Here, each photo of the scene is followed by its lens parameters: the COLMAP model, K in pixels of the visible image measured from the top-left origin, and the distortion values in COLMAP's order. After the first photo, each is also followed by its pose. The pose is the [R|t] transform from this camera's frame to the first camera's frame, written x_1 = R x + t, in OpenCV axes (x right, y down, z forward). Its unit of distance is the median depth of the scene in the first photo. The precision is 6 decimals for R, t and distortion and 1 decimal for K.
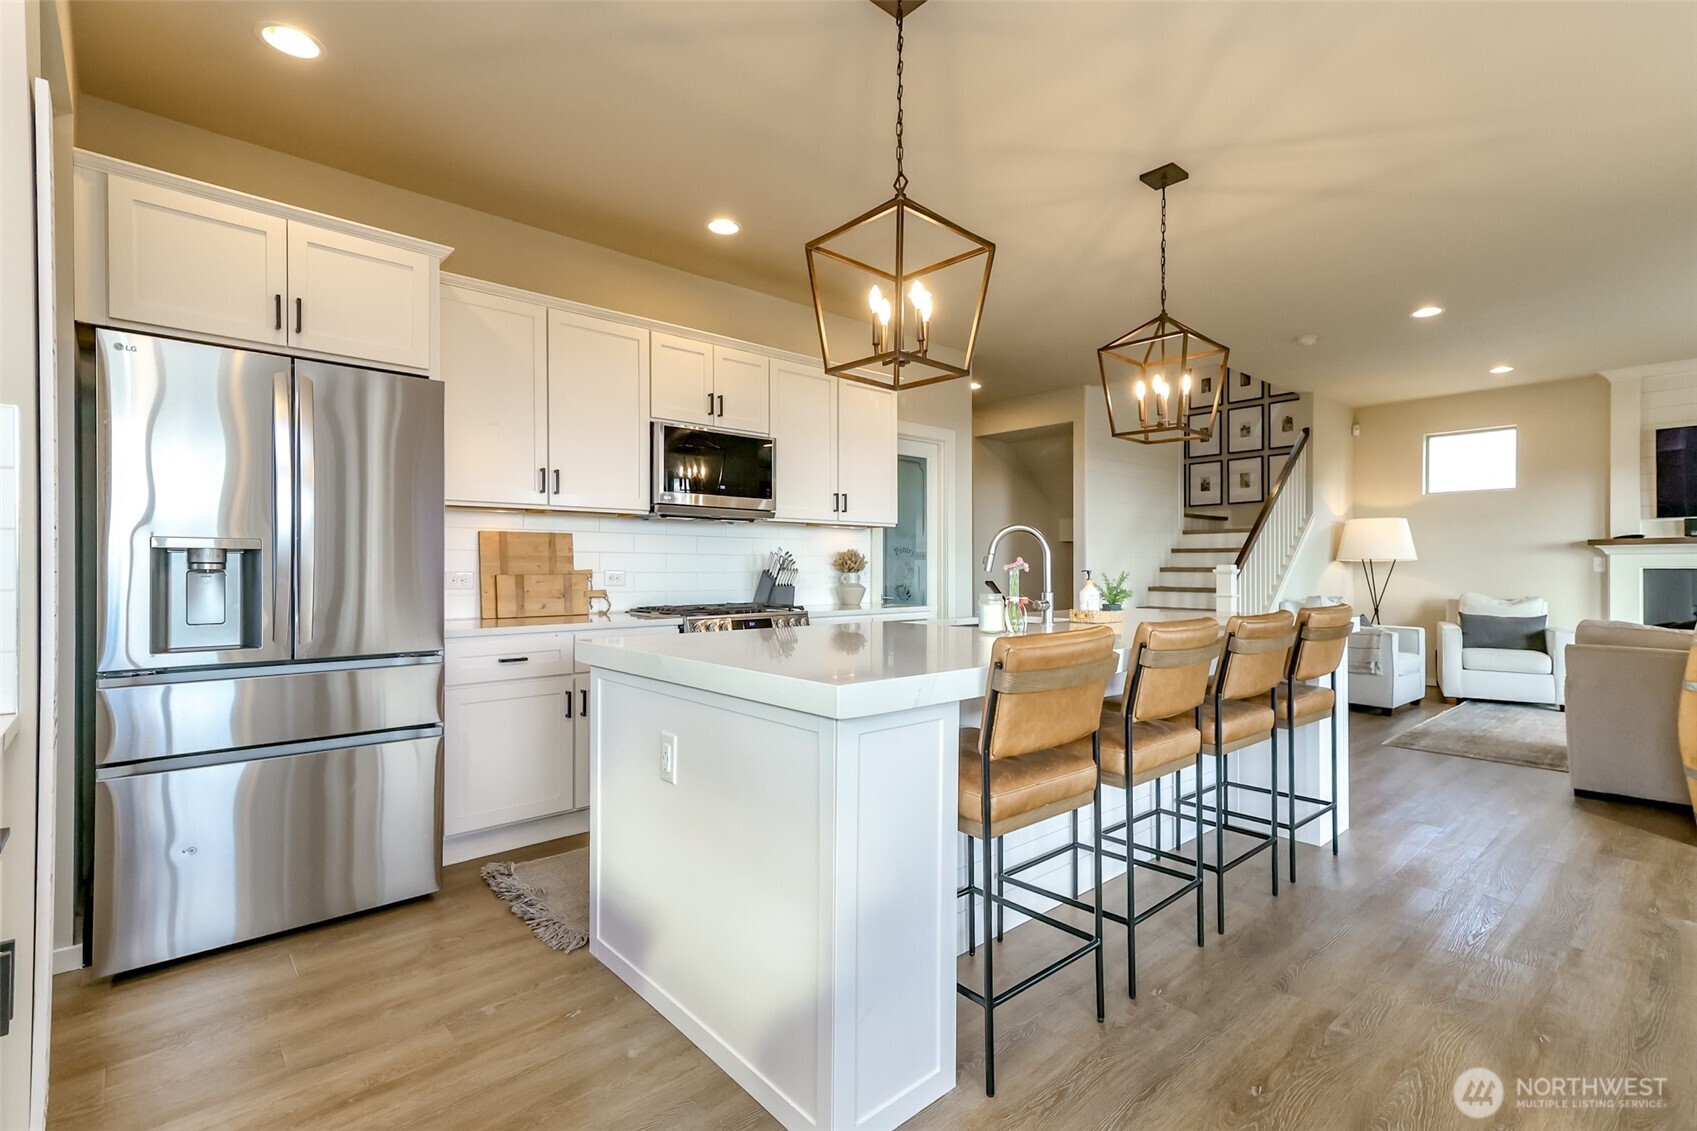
lens RADIAL K [[785.2, 0, 861.3], [0, 785.2, 574.0], [0, 0, 1]] dist [0.000144, -0.000342]
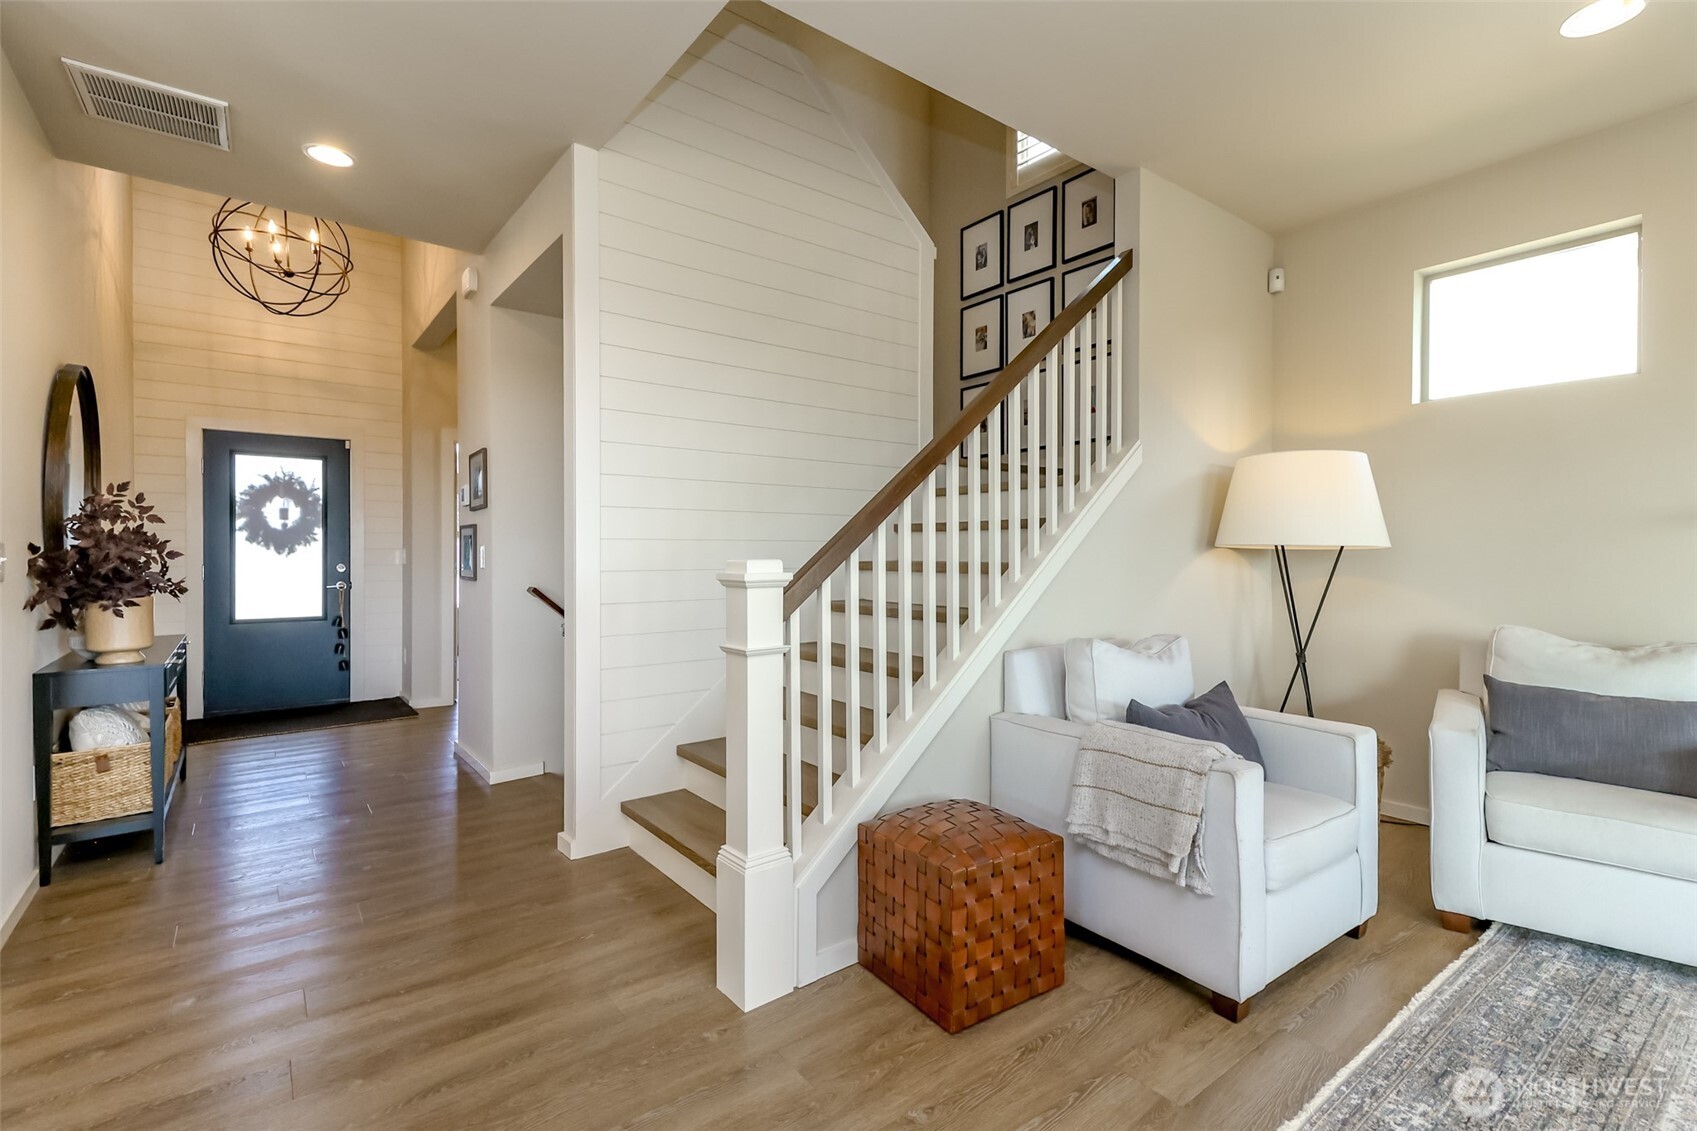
lens RADIAL K [[777.7, 0, 851.1], [0, 777.7, 561.8], [0, 0, 1]] dist [-0.001363, 0.000271]
pose [[0.996827, 0.005064, -0.079436, 0.440378], [-0.005066, 0.999987, 0.000173, -0.007652], [0.079436, 0.000230, 0.996840, 0.541863]]
